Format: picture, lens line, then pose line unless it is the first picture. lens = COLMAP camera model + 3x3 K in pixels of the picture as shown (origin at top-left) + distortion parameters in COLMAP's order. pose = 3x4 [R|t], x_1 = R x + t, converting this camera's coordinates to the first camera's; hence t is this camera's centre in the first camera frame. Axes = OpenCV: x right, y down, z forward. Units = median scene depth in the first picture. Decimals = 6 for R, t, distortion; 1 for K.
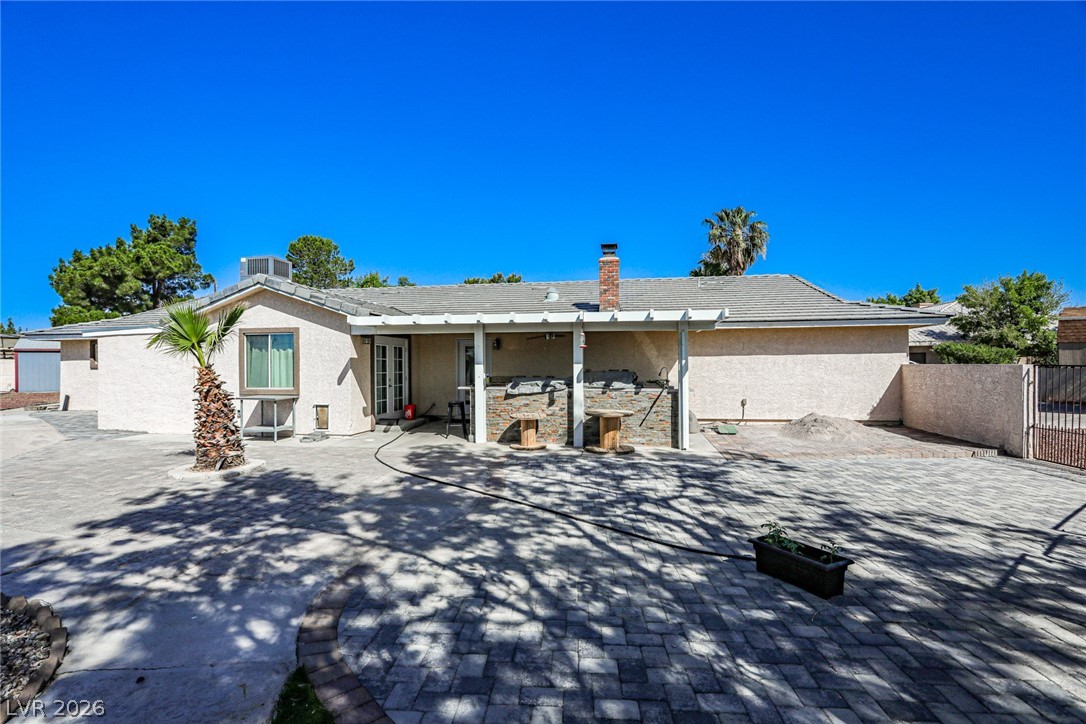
lens RADIAL K [[539.9, 0, 544.6], [0, 539.9, 363.6], [0, 0, 1]] dist [-0.005635, 0.000248]
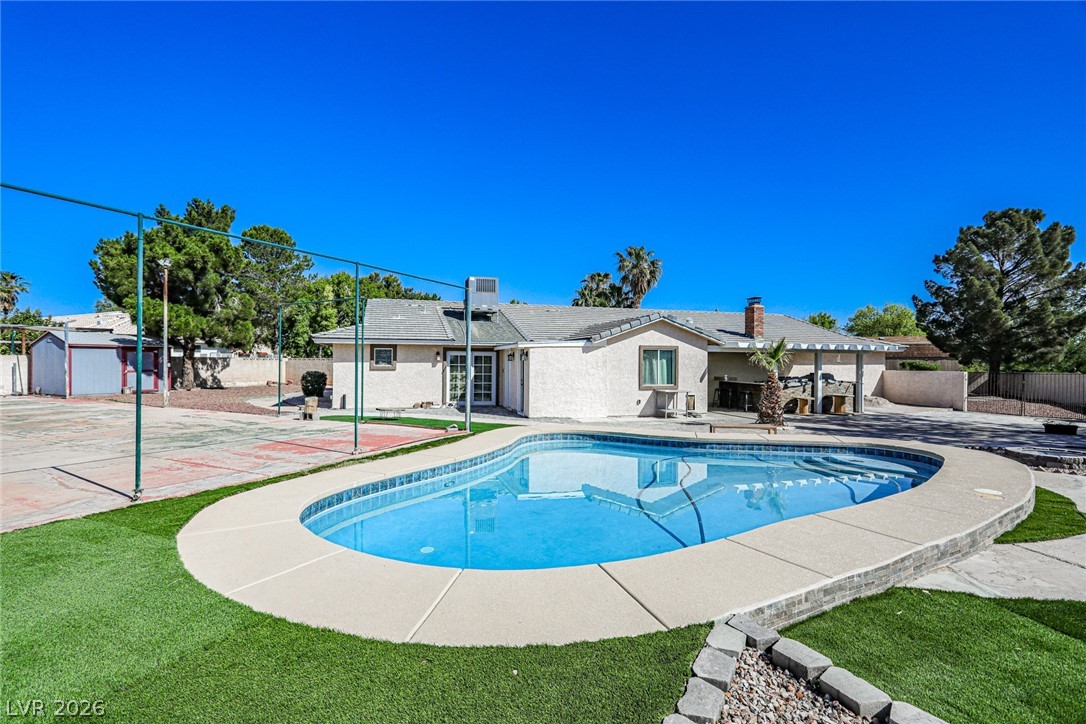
lens RADIAL K [[535.4, 0, 549.3], [0, 535.4, 359.5], [0, 0, 1]] dist [0.001029, 0.000968]
pose [[0.887221, 0.012585, 0.461173, -1.492420], [-0.011746, 0.999920, -0.004689, -0.015877], [-0.461195, -0.001257, 0.887298, -0.208152]]
